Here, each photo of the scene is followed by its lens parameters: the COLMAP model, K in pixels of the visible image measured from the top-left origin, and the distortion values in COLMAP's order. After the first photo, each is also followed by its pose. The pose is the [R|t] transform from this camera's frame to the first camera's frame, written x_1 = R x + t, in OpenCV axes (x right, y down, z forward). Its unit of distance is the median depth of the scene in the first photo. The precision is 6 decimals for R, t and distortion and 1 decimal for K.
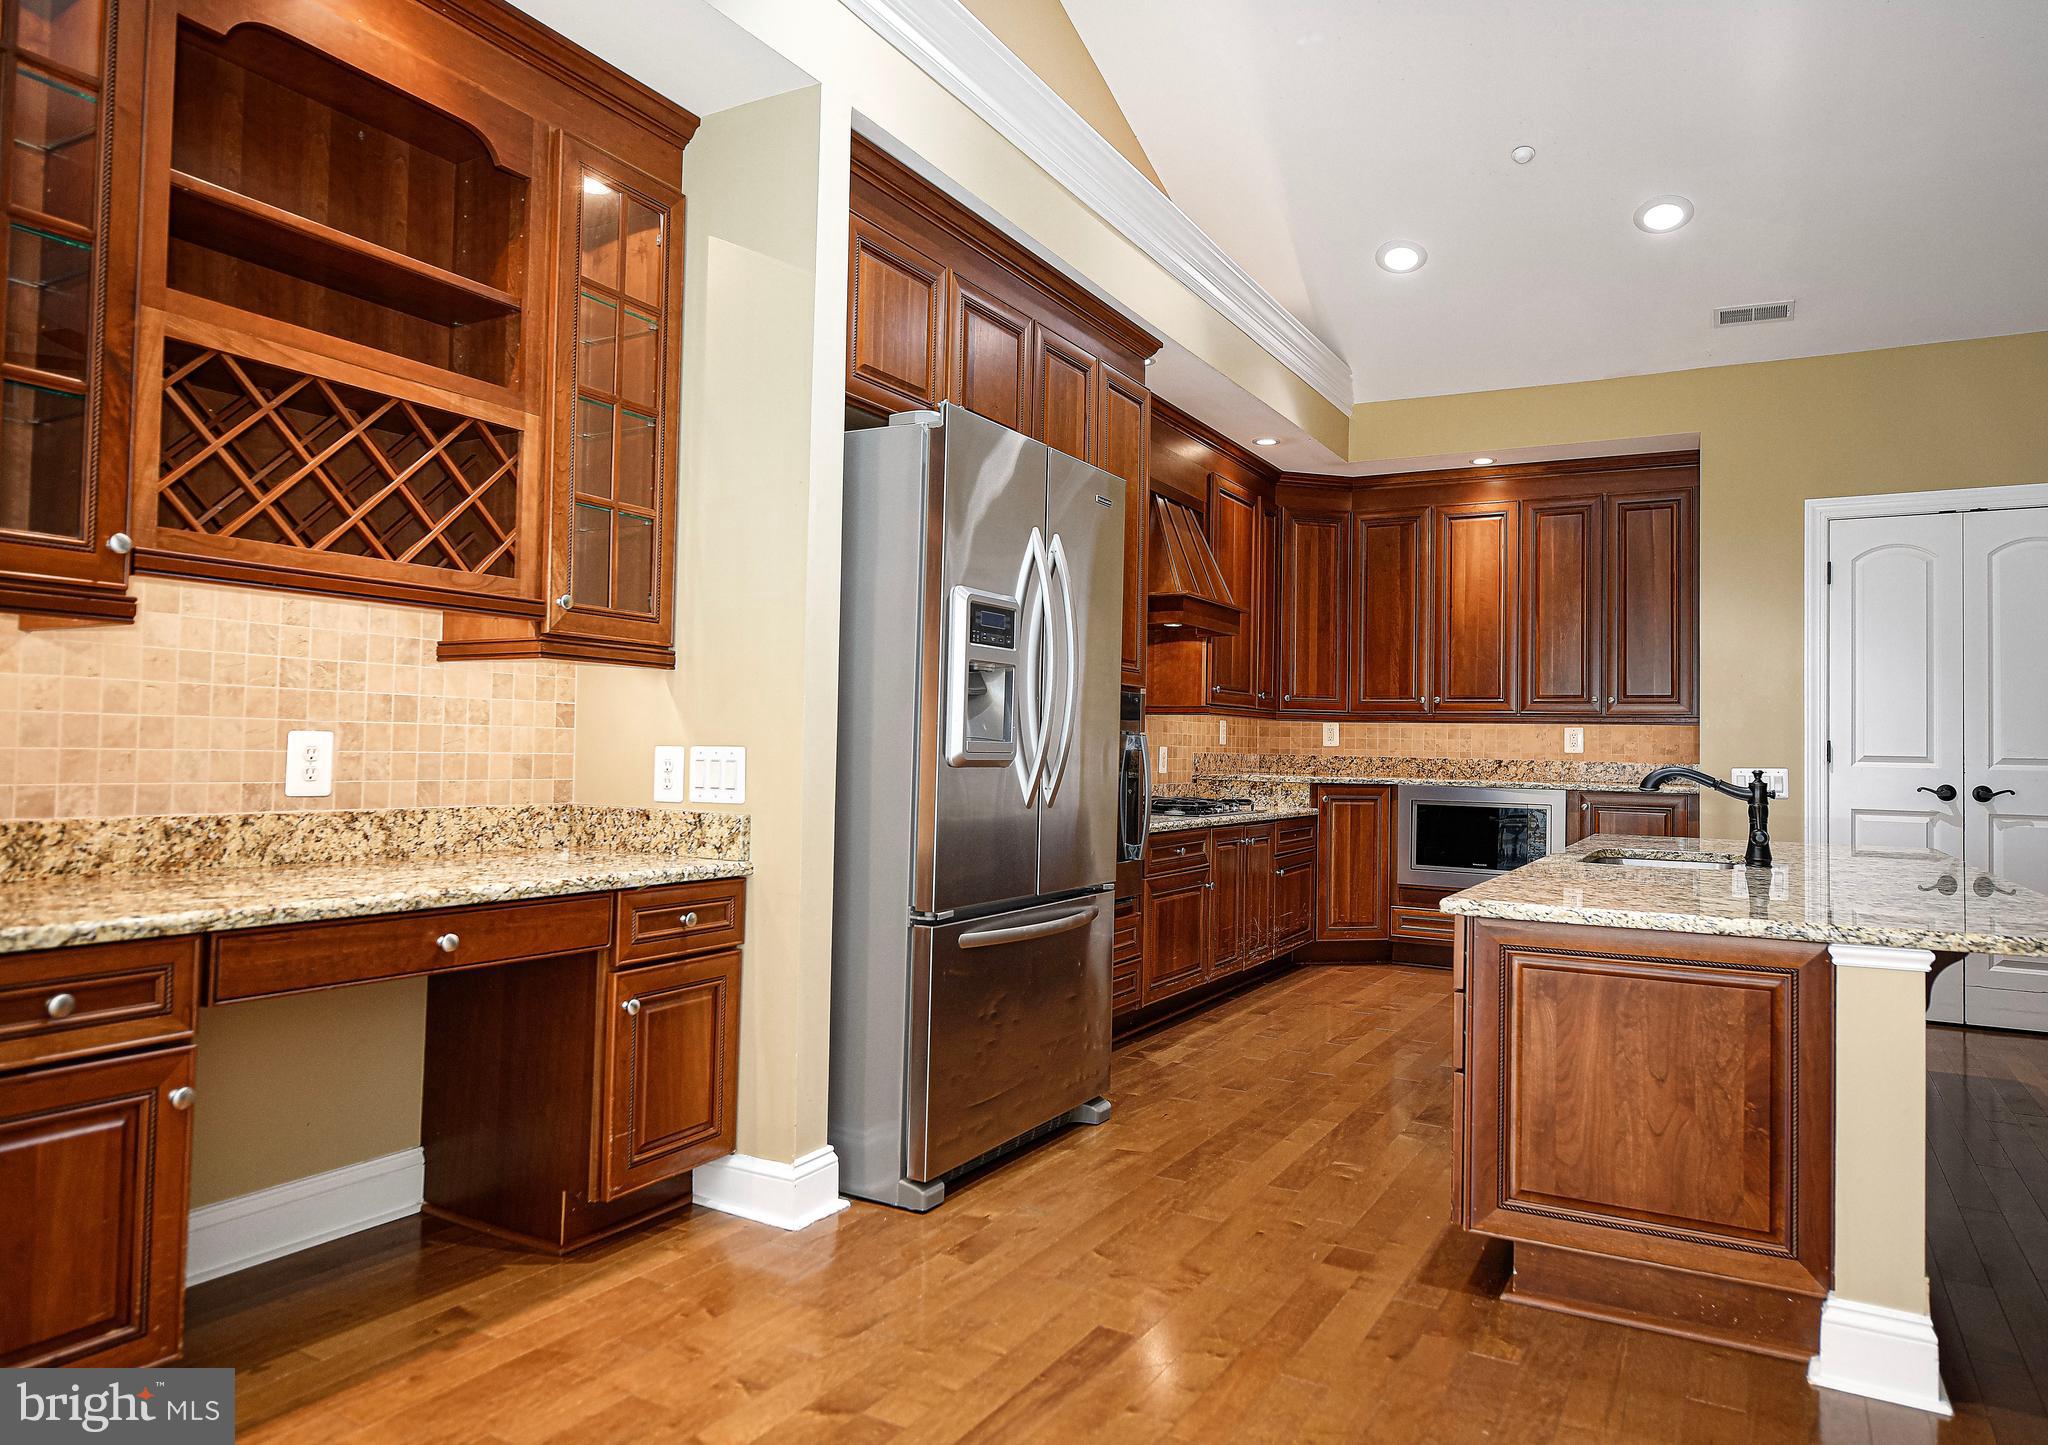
lens RADIAL K [[1300.6, 0, 1023.8], [0, 1300.6, 710.6], [0, 0, 1]] dist [-0.009275, 0.004268]
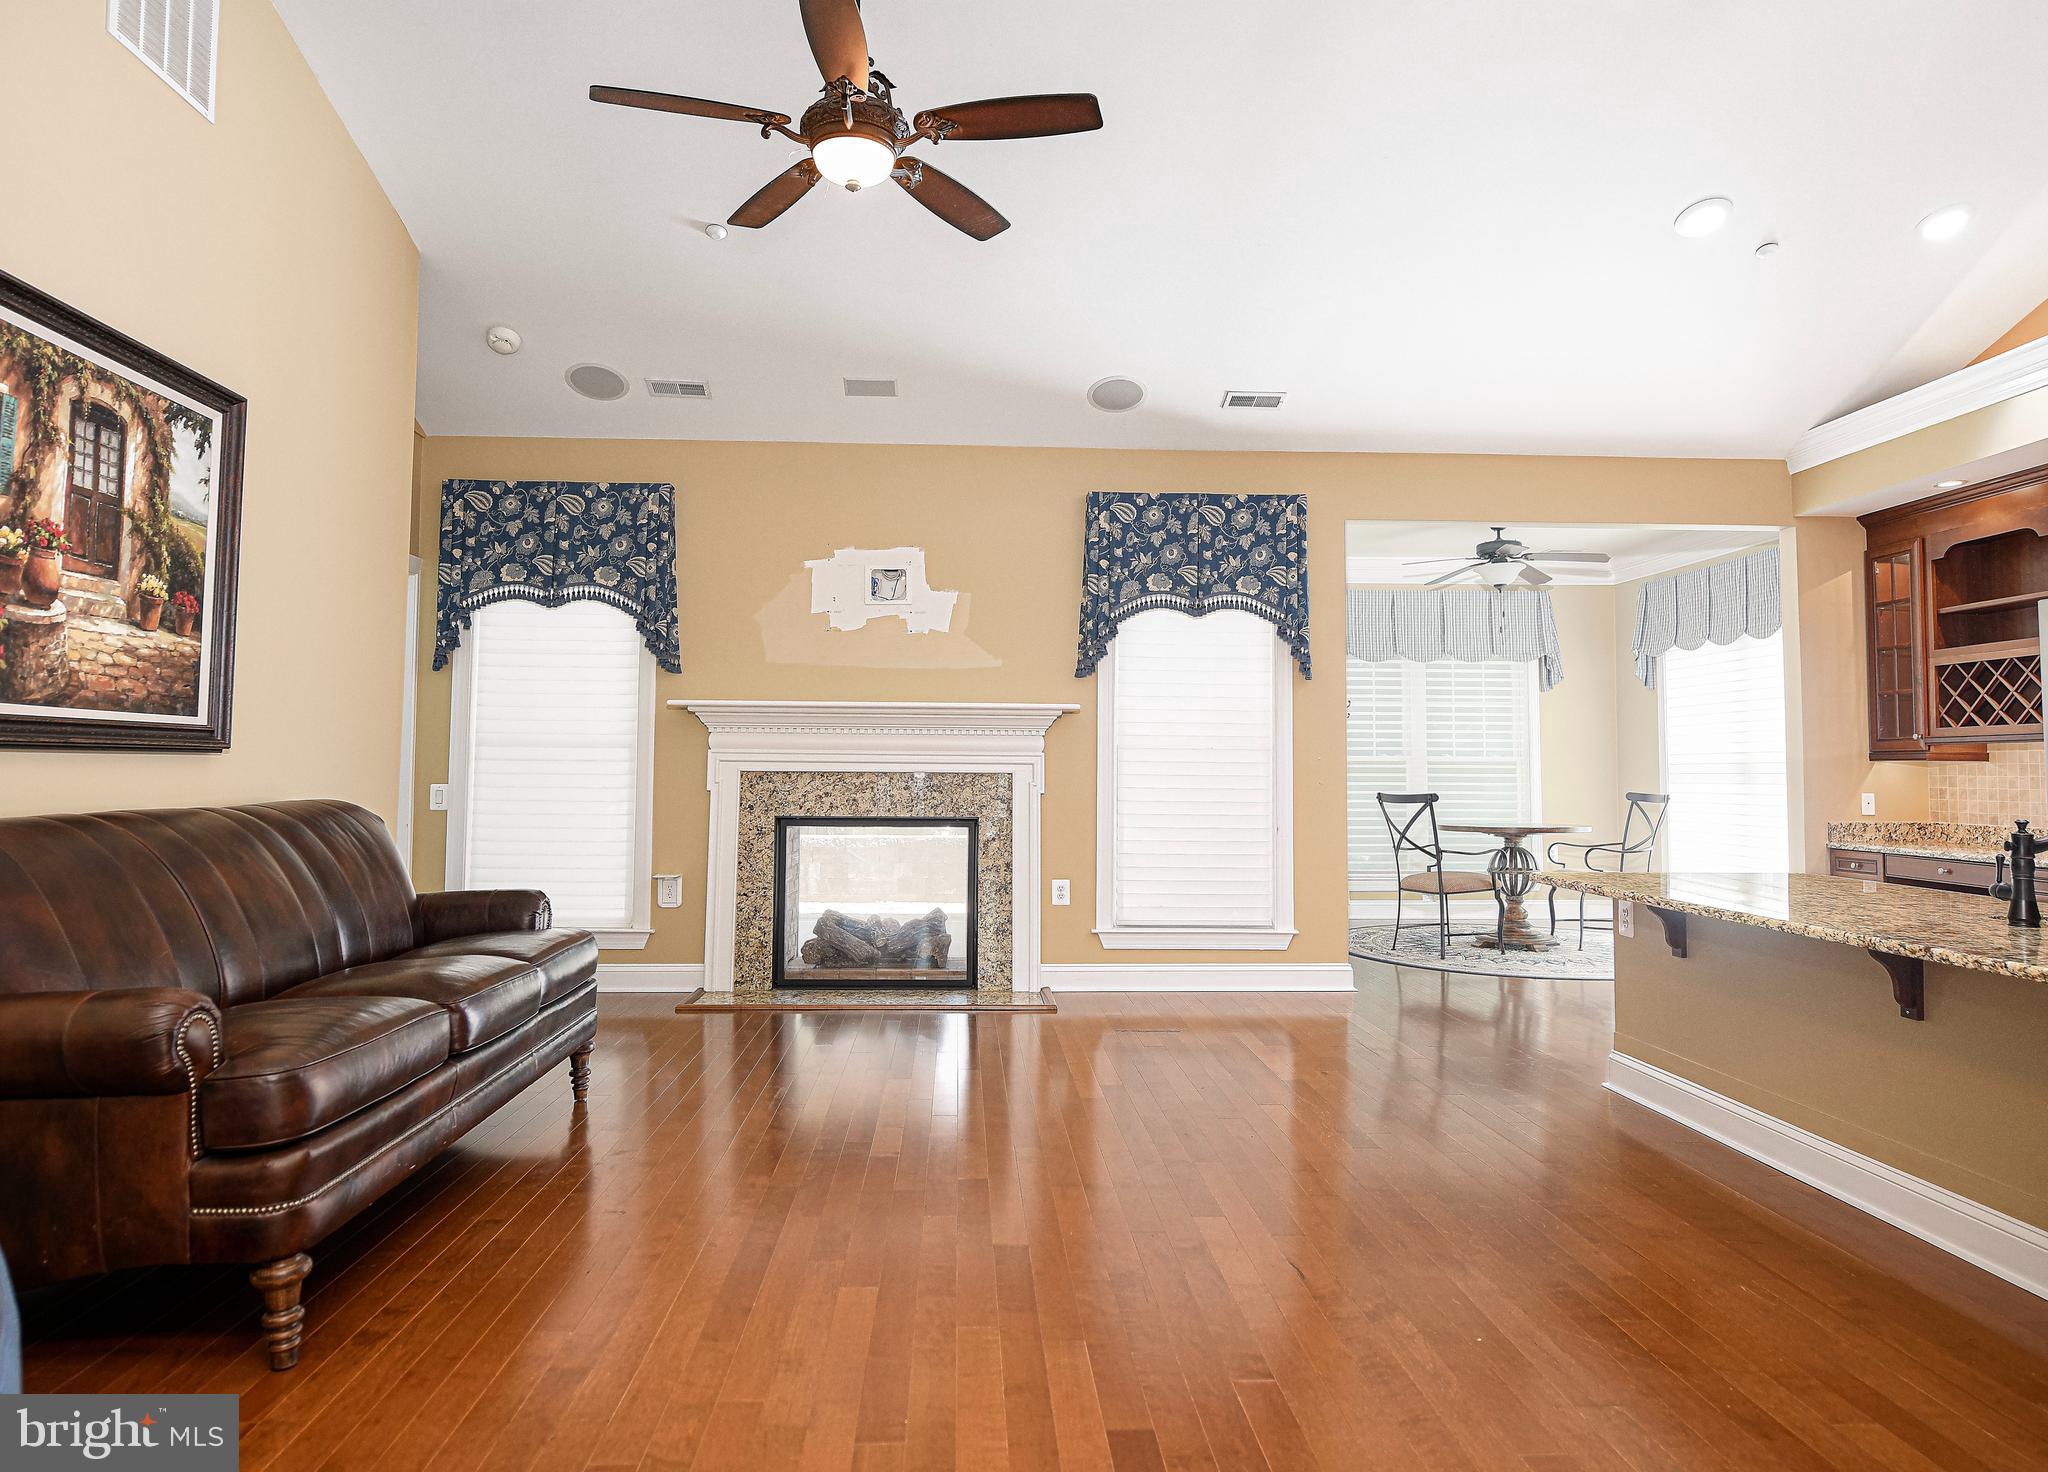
lens RADIAL K [[1242.5, 0, 1026.8], [0, 1242.5, 702.6], [0, 0, 1]] dist [-0.001674, -0.005331]
pose [[-0.839649, -0.055540, -0.540282, 2.091116], [-0.007768, 0.995884, -0.090303, 0.062035], [0.543074, -0.071626, -0.836624, 1.744880]]
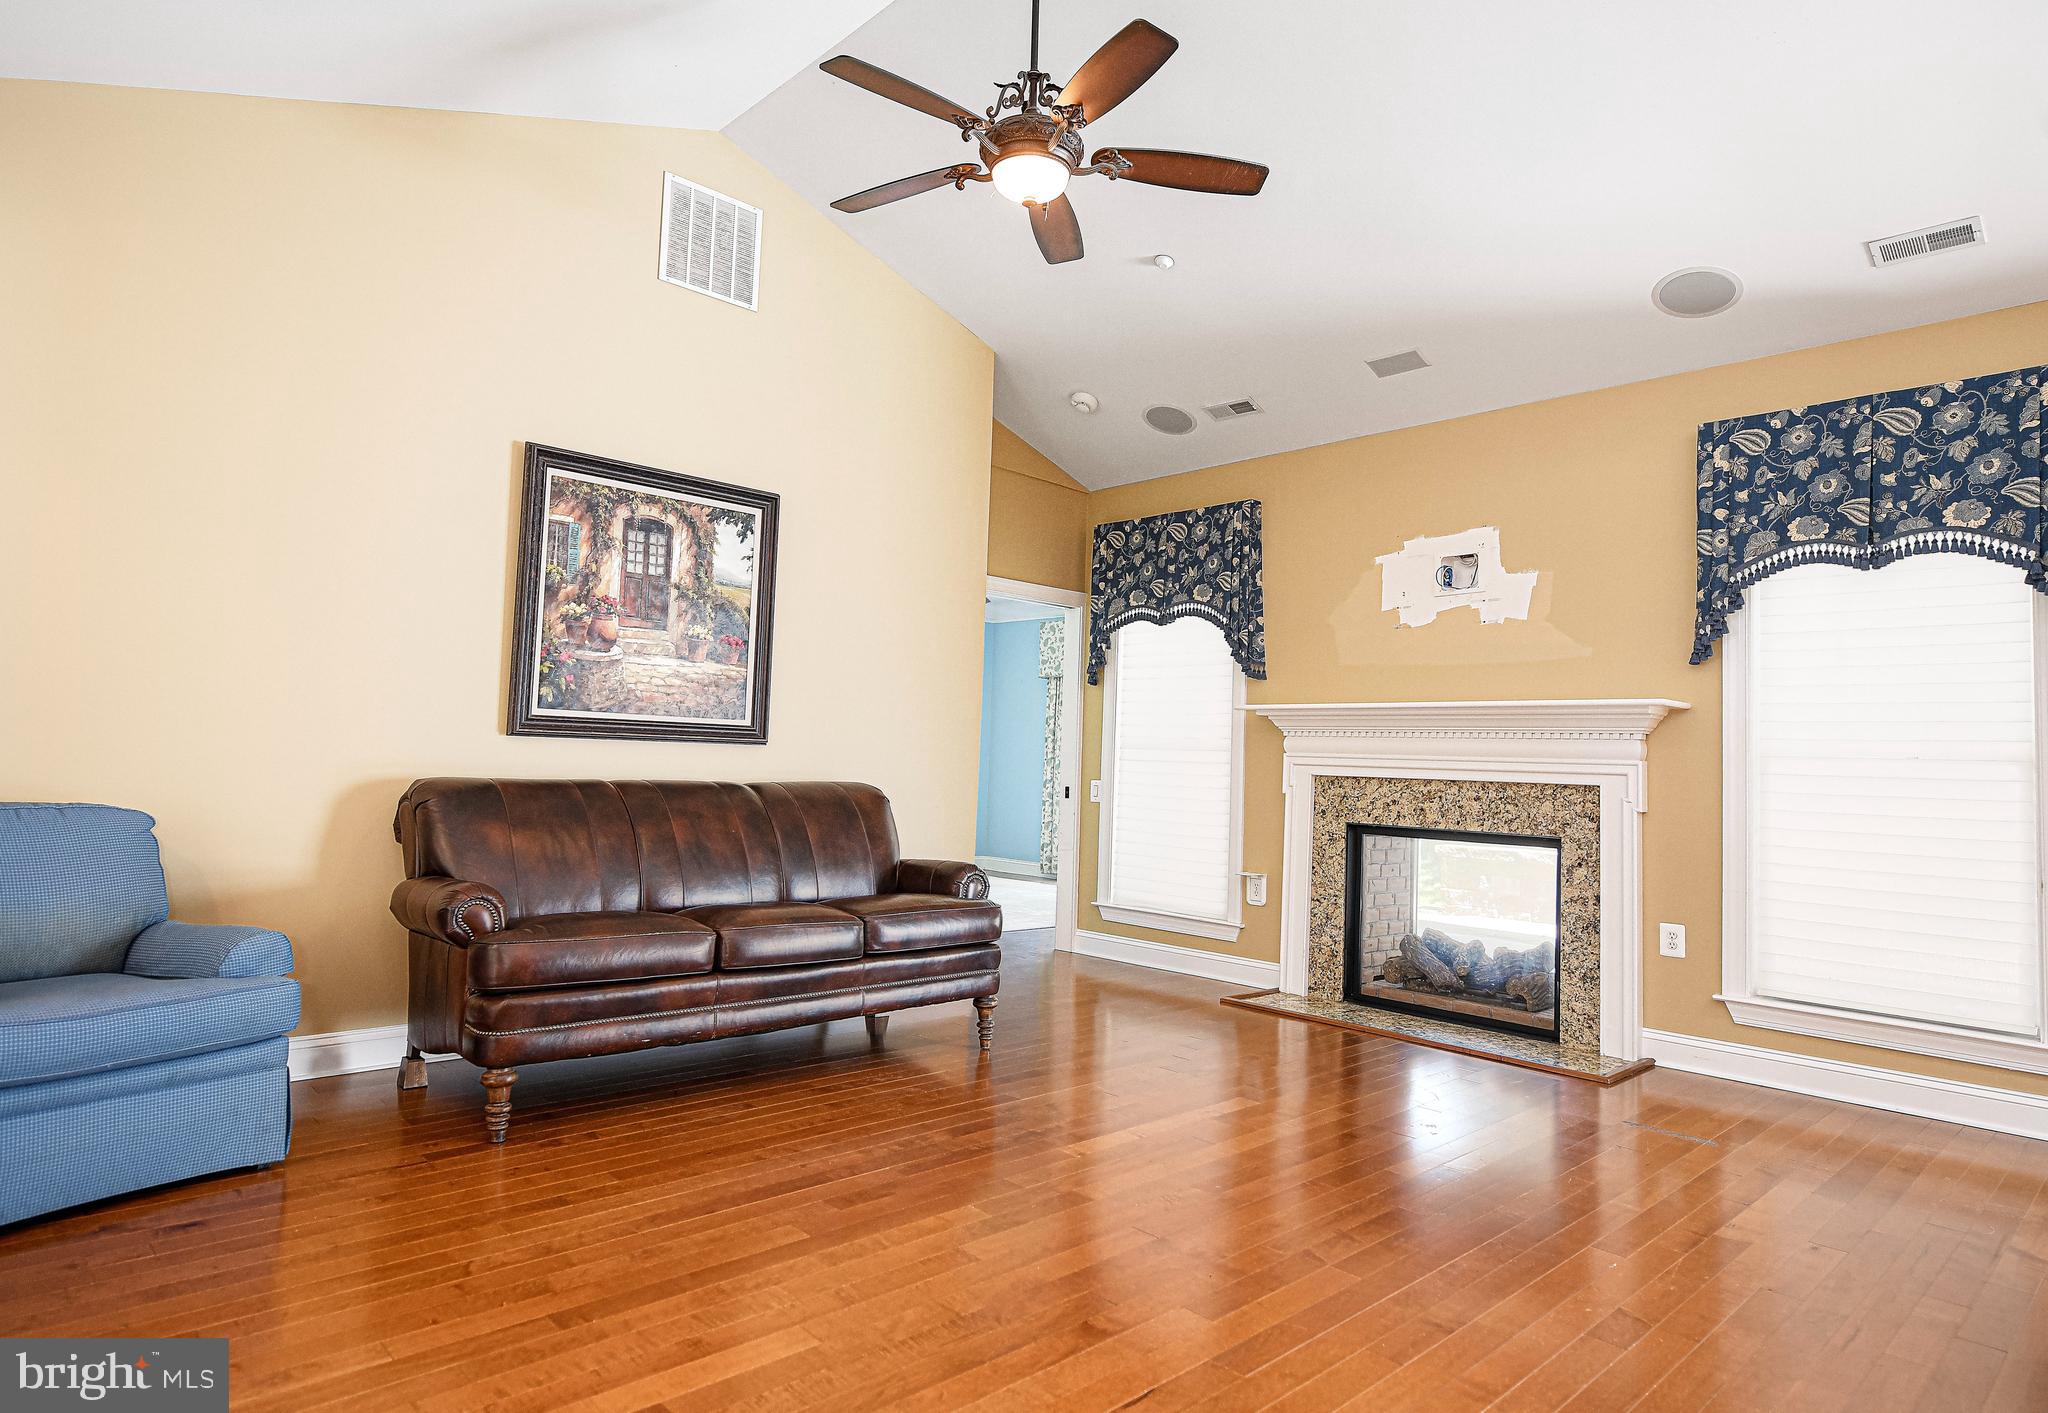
lens RADIAL K [[1169.8, 0, 970.5], [0, 1169.8, 684.5], [0, 0, 1]] dist [-0.002242, -0.000696]
pose [[-0.951829, -0.032647, 0.304886, 1.248802], [-0.062250, 0.994184, -0.087883, 0.047637], [-0.300244, -0.102629, -0.948325, 1.774321]]
